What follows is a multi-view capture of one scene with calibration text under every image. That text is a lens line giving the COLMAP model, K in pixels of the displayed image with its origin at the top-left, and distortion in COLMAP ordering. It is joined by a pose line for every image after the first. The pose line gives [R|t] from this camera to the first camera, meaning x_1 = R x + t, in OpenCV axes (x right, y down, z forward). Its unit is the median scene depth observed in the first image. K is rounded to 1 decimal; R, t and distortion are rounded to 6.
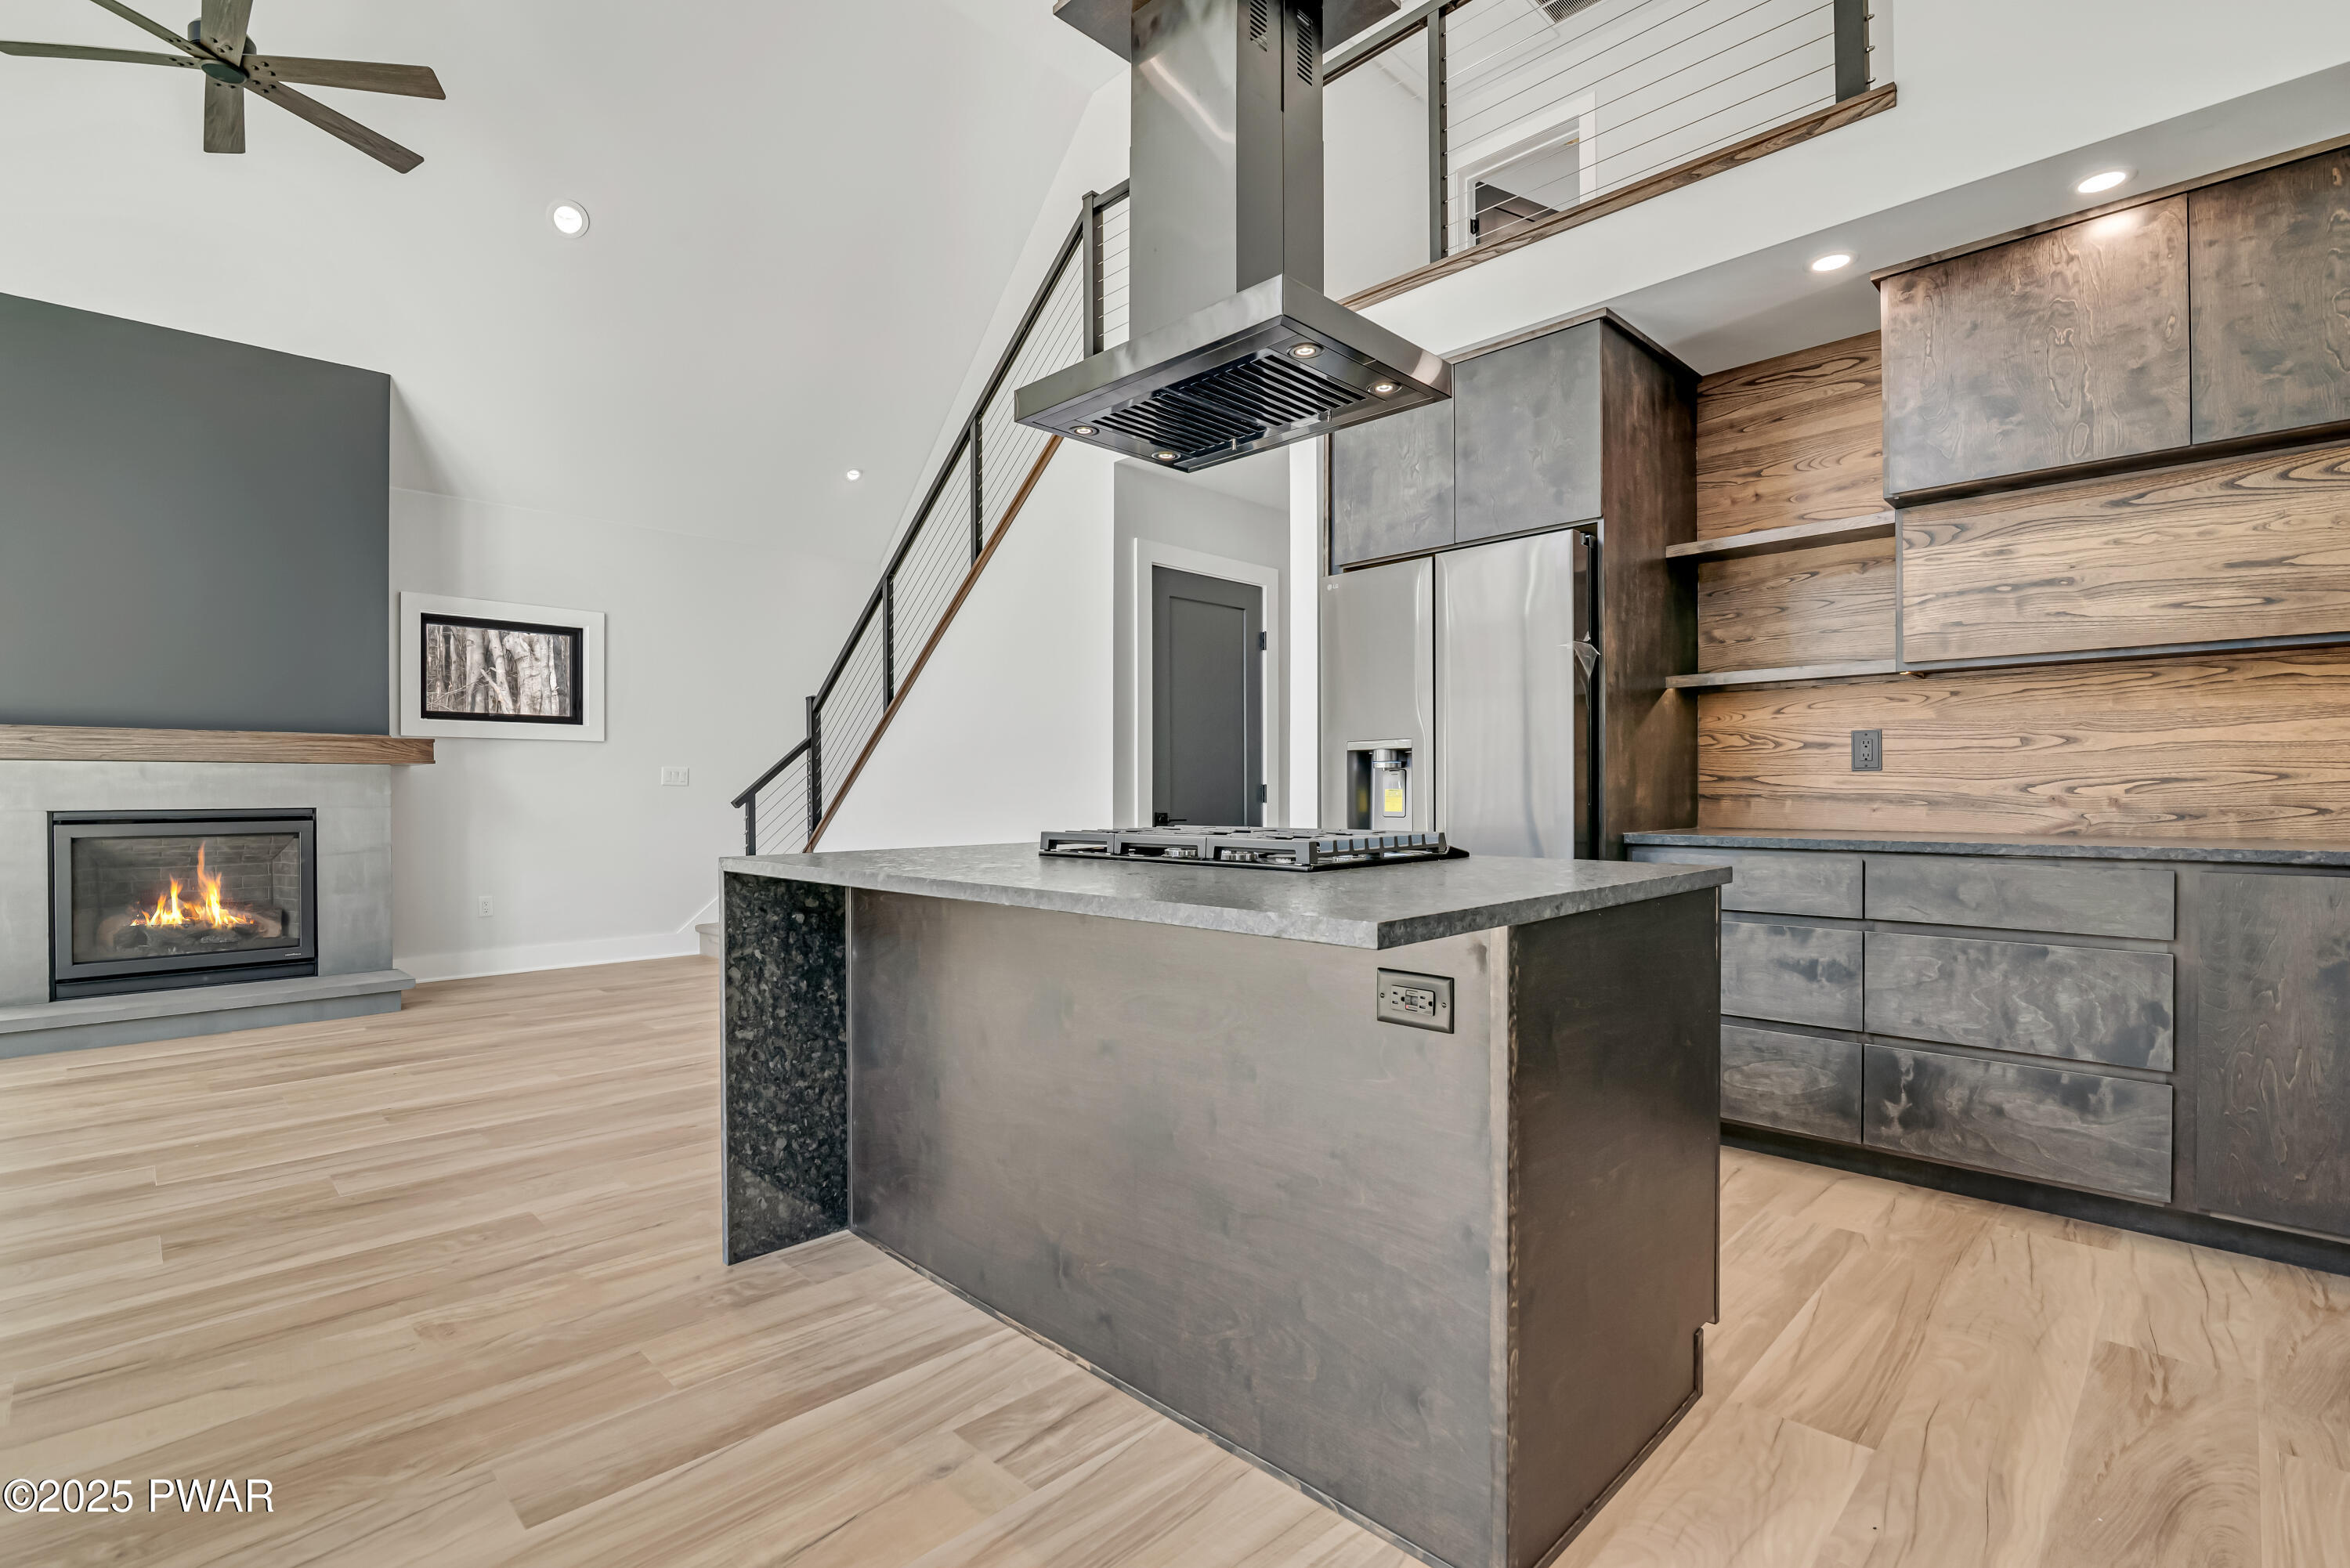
lens RADIAL K [[1074.7, 0, 1175.5], [0, 1074.7, 796.0], [0, 0, 1]] dist [-0.016505, 0.002085]
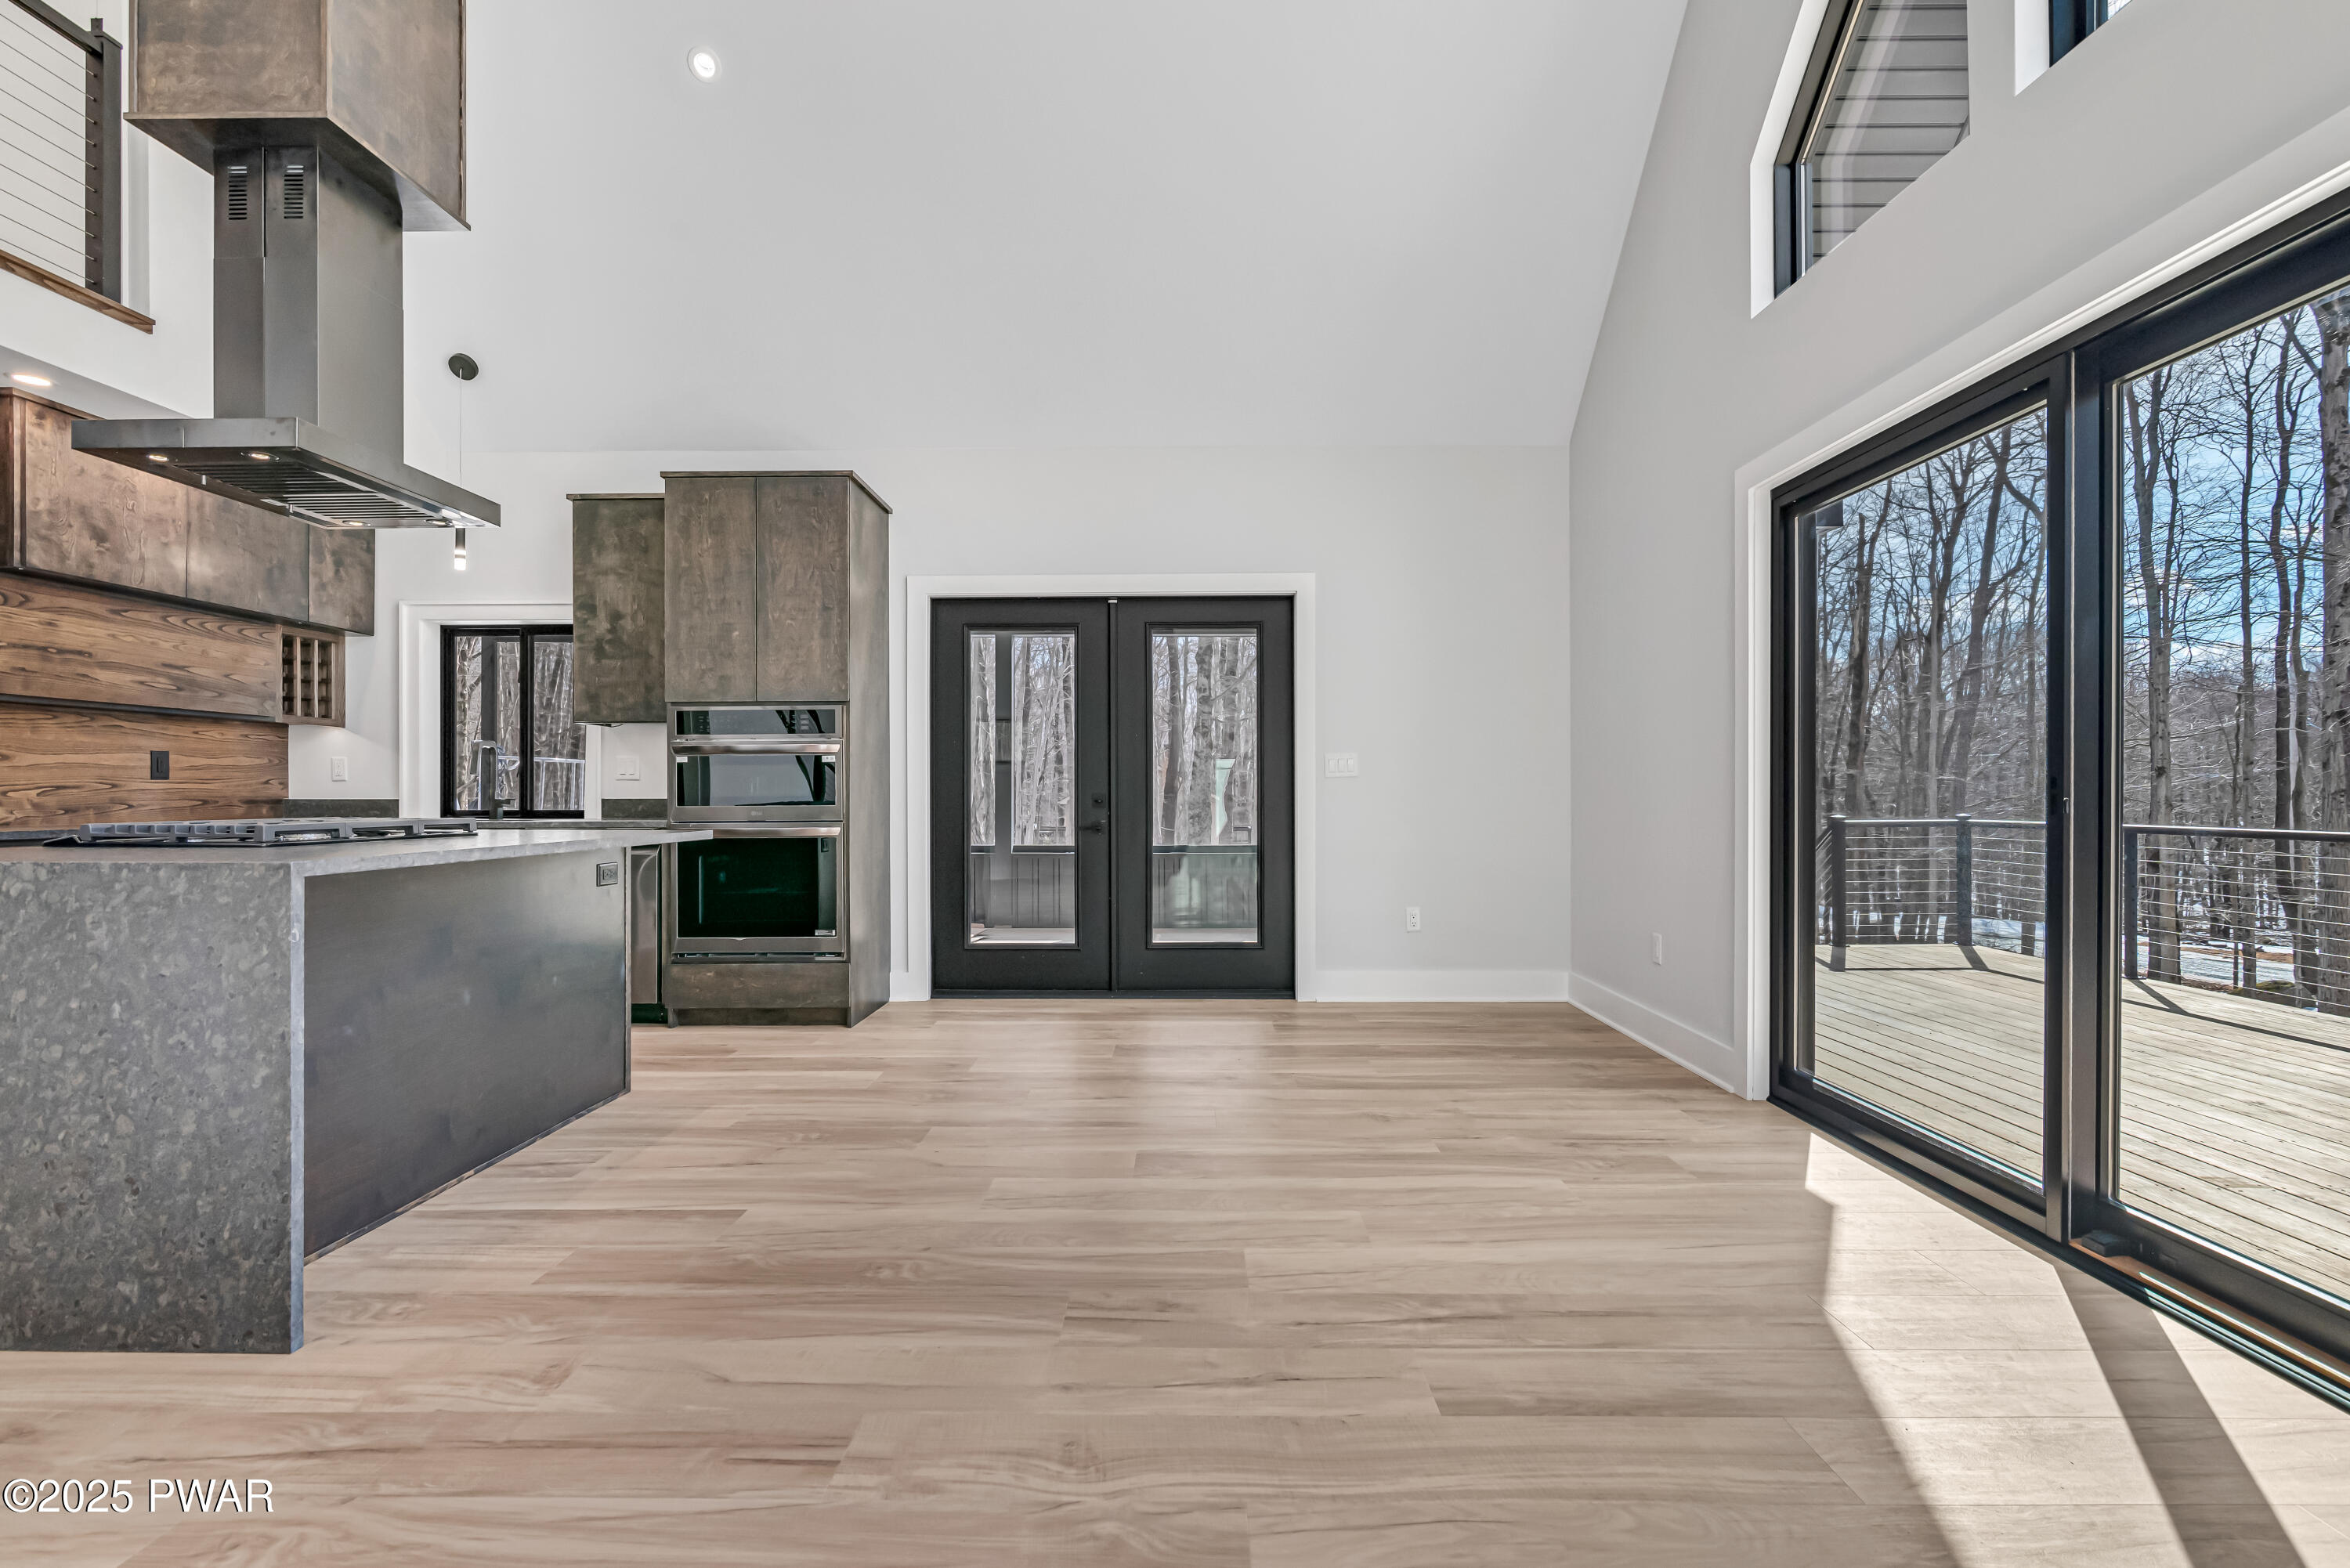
lens RADIAL K [[1074.7, 0, 1185.2], [0, 1074.7, 796.1], [0, 0, 1]] dist [-0.016505, 0.002085]
pose [[-0.705298, 0.006213, 0.708884, -1.309367], [0.009109, 0.999958, 0.000298, 0.011983], [-0.708852, 0.006668, -0.705325, 0.954754]]
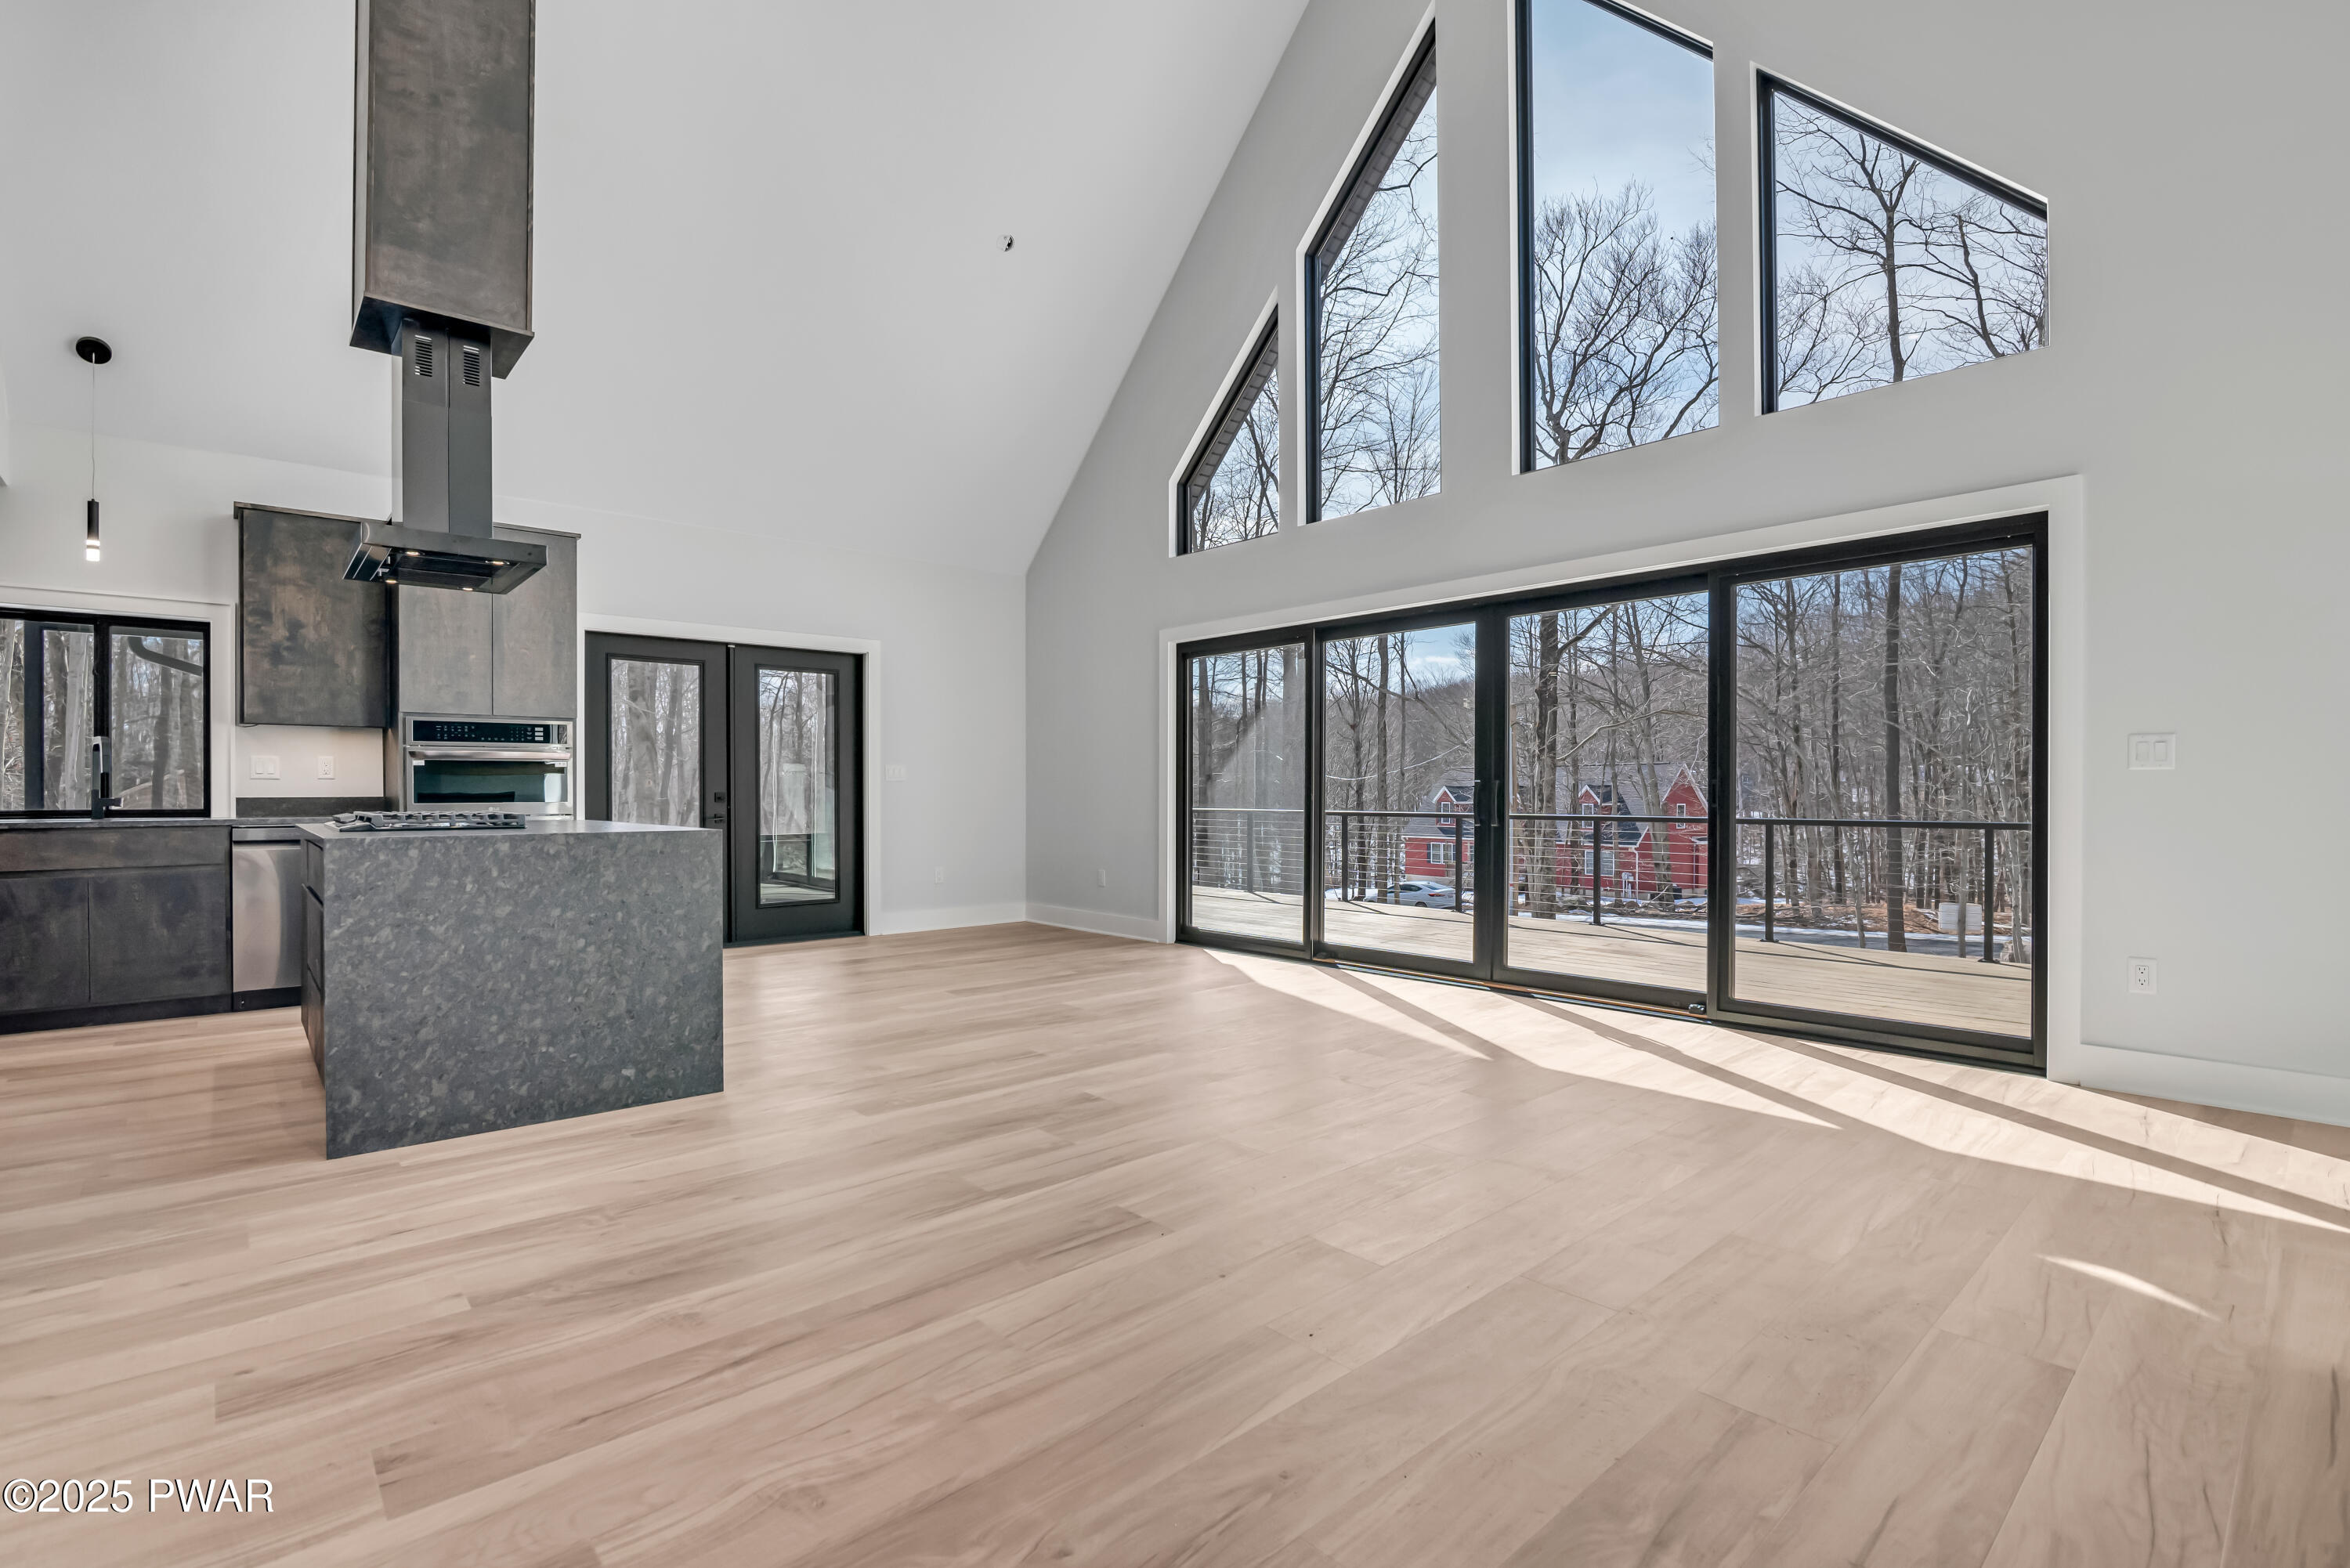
lens RADIAL K [[1074.7, 0, 1170.2], [0, 1074.7, 795.6], [0, 0, 1]] dist [-0.016505, 0.002085]
pose [[-0.998515, 0.005834, 0.054164, -1.015860], [0.006254, 0.999952, 0.007585, 0.001174], [-0.054117, 0.007913, -0.998503, 2.205802]]
